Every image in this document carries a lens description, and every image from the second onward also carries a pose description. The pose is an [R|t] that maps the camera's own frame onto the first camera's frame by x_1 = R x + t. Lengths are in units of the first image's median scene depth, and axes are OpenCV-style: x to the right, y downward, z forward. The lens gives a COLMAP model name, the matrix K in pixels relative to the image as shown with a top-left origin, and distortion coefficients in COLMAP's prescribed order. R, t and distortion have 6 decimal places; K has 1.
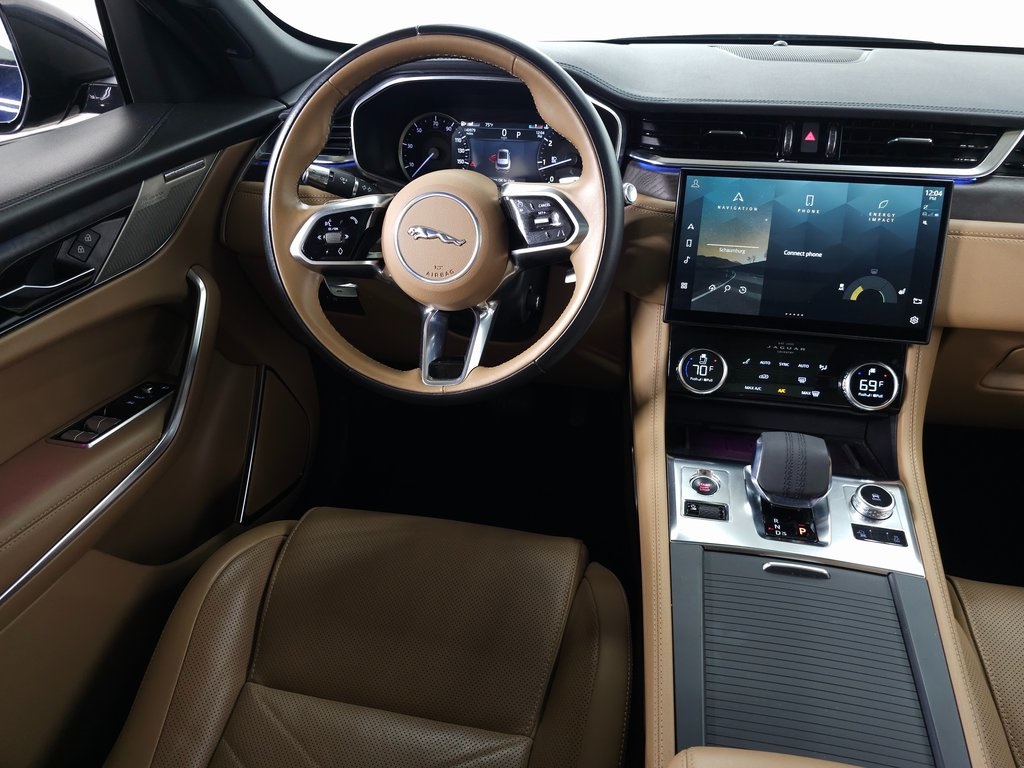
lens RADIAL K [[696.6, 0, 512.6], [0, 696.6, 380.5], [0, 0, 1]] dist [0.047397, -0.057085]
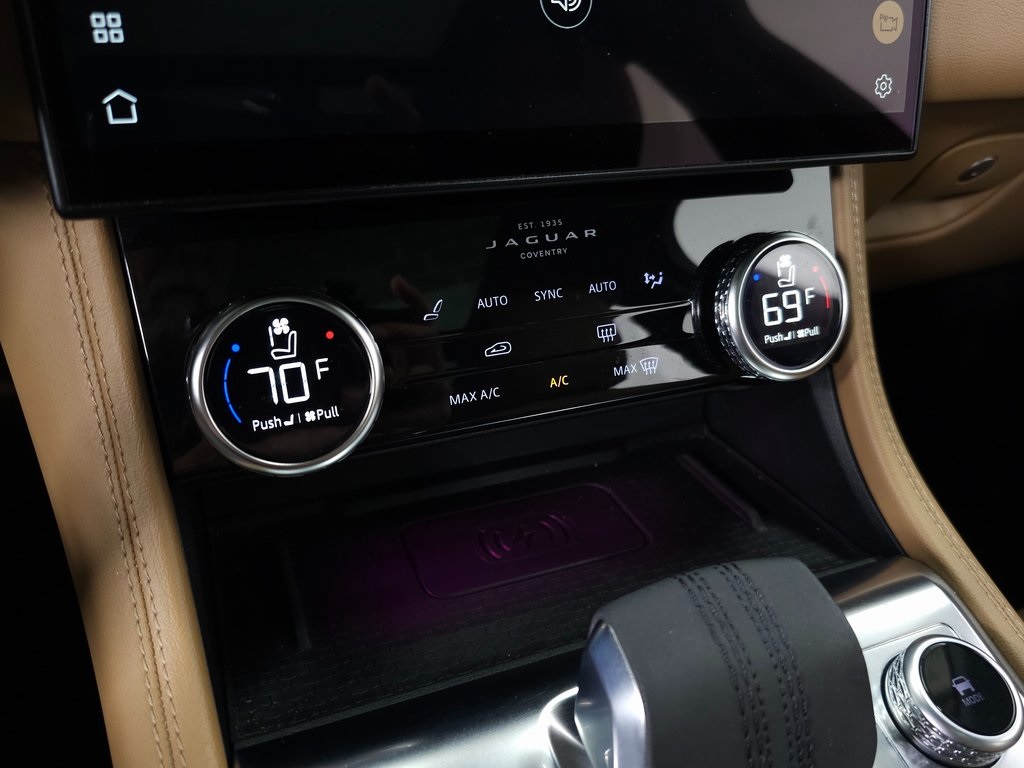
lens RADIAL K [[804.7, 0, 515.7], [0, 804.7, 380.9], [0, 0, 1]] dist [0.056449, -0.113438]
pose [[0.831571, -0.263185, 0.489105, 0.196762], [0.199102, 0.963333, 0.179853, -0.051816], [-0.518506, -0.052179, 0.853481, 0.708625]]
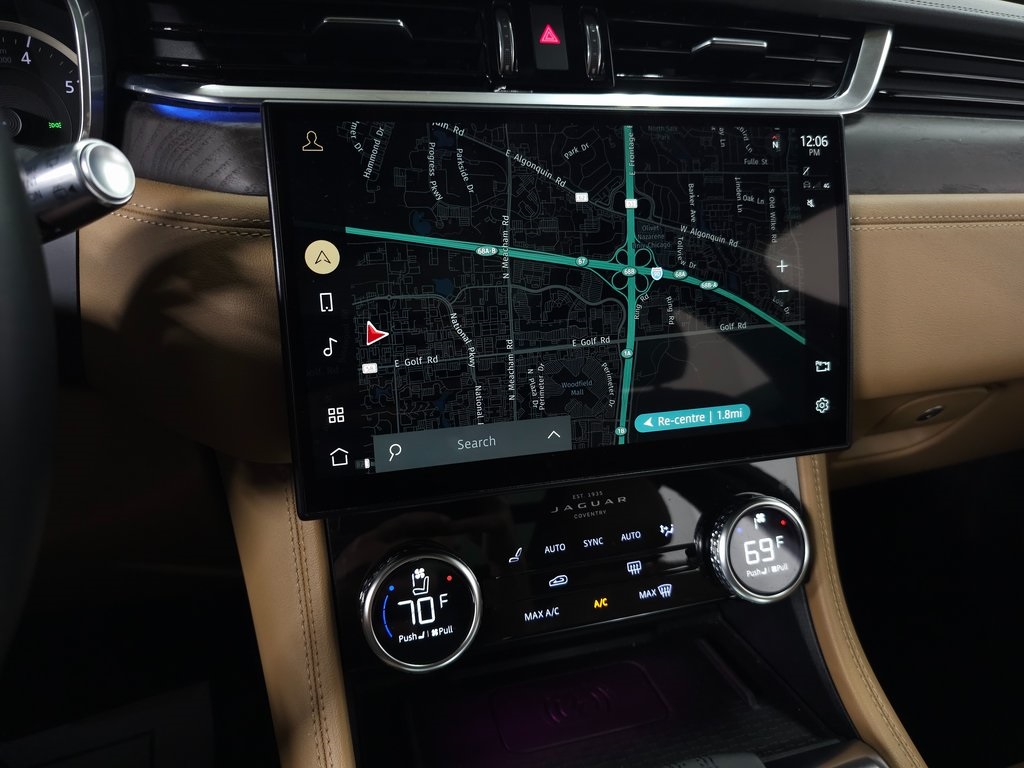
lens RADIAL K [[710.3, 0, 516.1], [0, 710.3, 381.6], [0, 0, 1]] dist [0.021791, -0.034272]
pose [[0.881241, -0.174158, 0.439412, 0.163522], [0.191109, 0.981552, 0.005763, -0.134335], [-0.432309, 0.078897, 0.898267, 0.606009]]
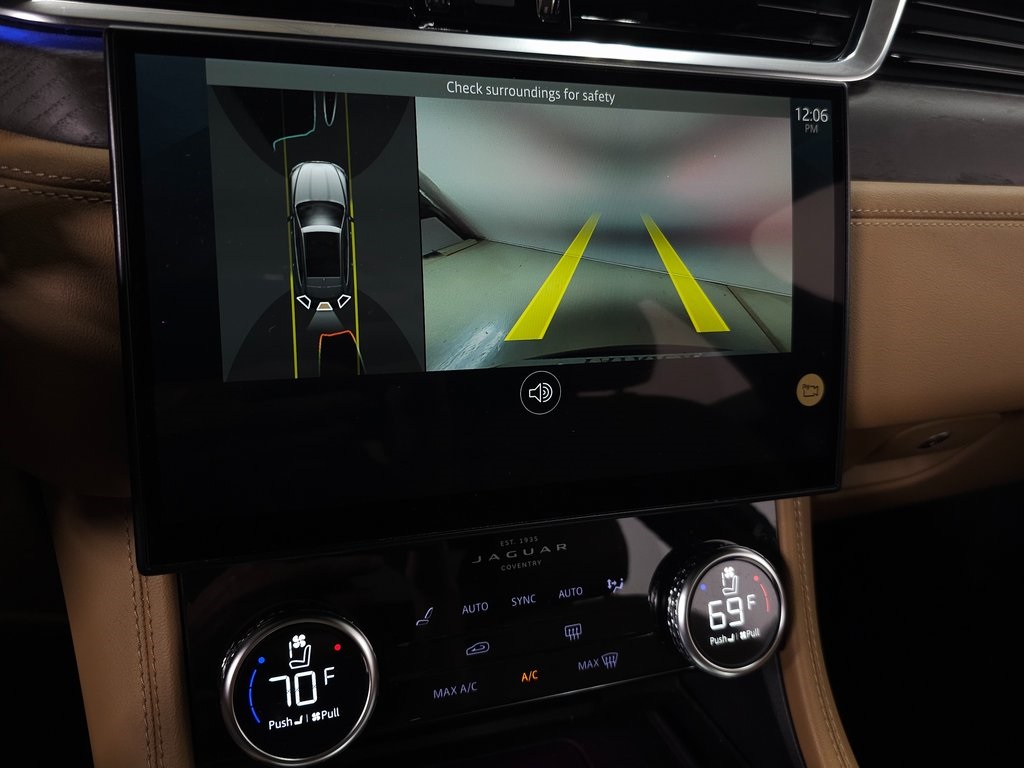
lens RADIAL K [[850.0, 0, 513.5], [0, 850.0, 373.1], [0, 0, 1]] dist [0.012278, -0.017317]
pose [[0.855311, -0.147585, 0.496651, 0.185041], [0.154009, 0.987665, 0.028267, -0.149291], [-0.494697, 0.052312, 0.867490, 0.619681]]
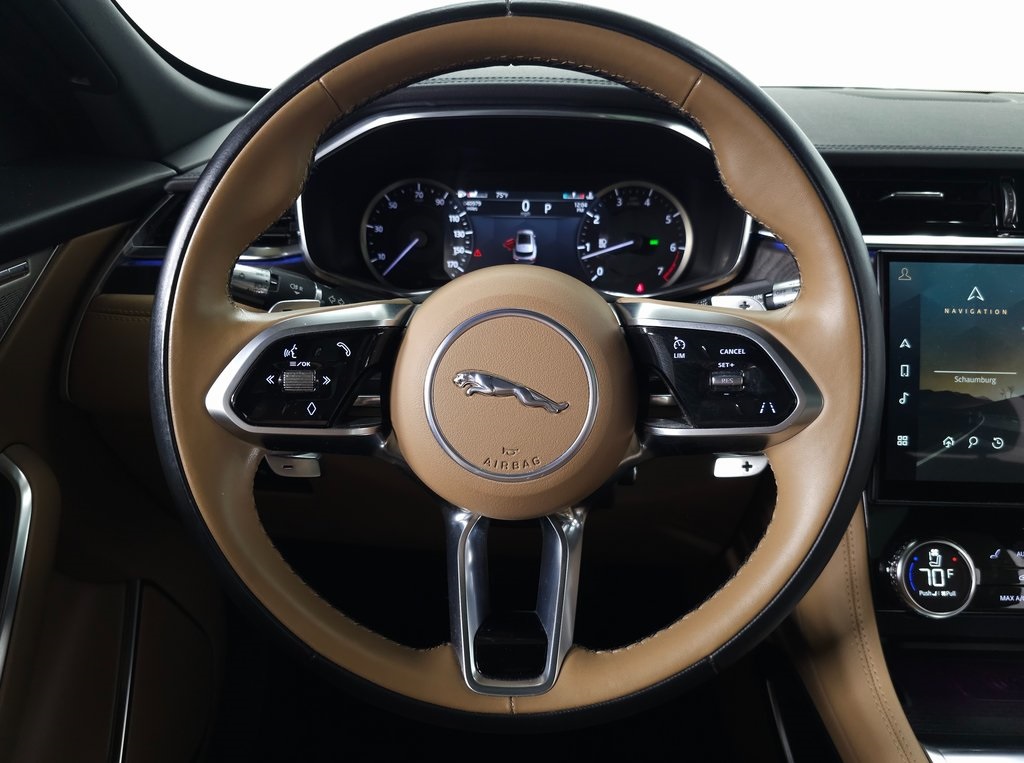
lens RADIAL K [[710.3, 0, 516.1], [0, 710.3, 379.1], [0, 0, 1]] dist [0.021791, -0.034272]
pose [[0.984601, -0.058783, 0.164637, -0.172151], [0.077821, 0.990692, -0.111682, -0.142493], [-0.156540, 0.122775, 0.980011, 0.440153]]
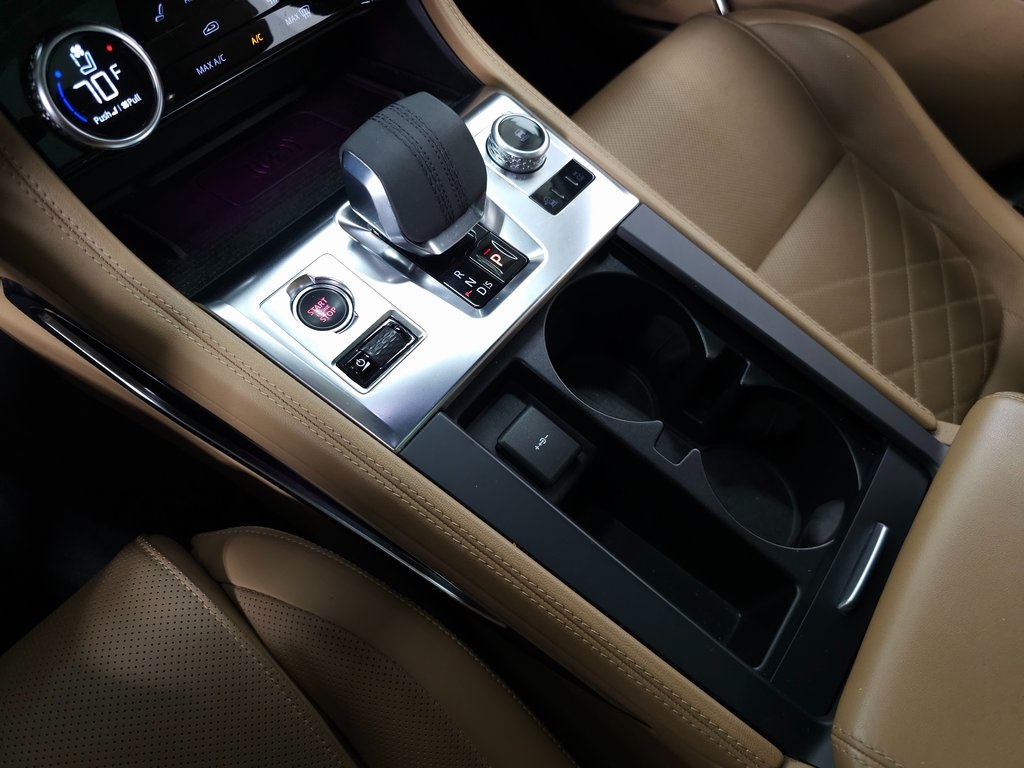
lens RADIAL K [[710.3, 0, 516.1], [0, 710.3, 381.6], [0, 0, 1]] dist [0.021791, -0.034272]
pose [[0.422938, -0.745739, 0.514779, 0.035494], [0.363706, 0.660024, 0.657332, -0.085406], [-0.829965, -0.090782, 0.550379, 0.563334]]
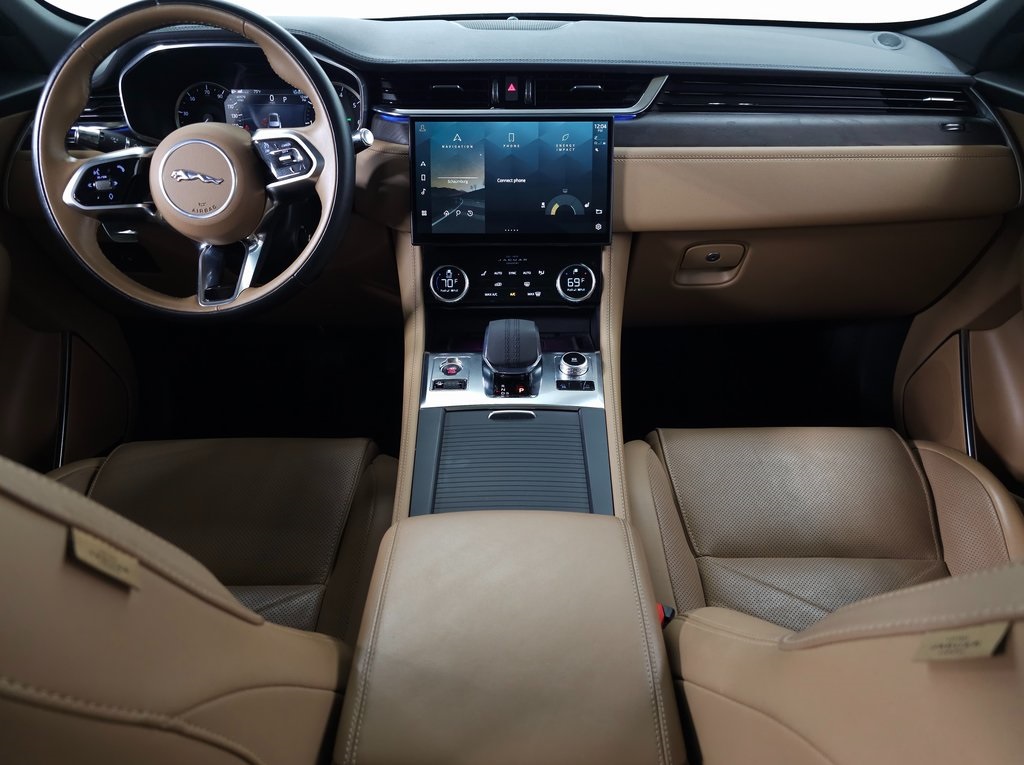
lens RADIAL K [[690.2, 0, 513.3], [0, 690.2, 387.5], [0, 0, 1]] dist [0.077627, -0.099359]
pose [[0.979239, -0.104442, 0.173730, 0.151850], [0.102905, 0.994531, 0.017855, 0.158334], [-0.174645, 0.000393, 0.984631, -0.218219]]
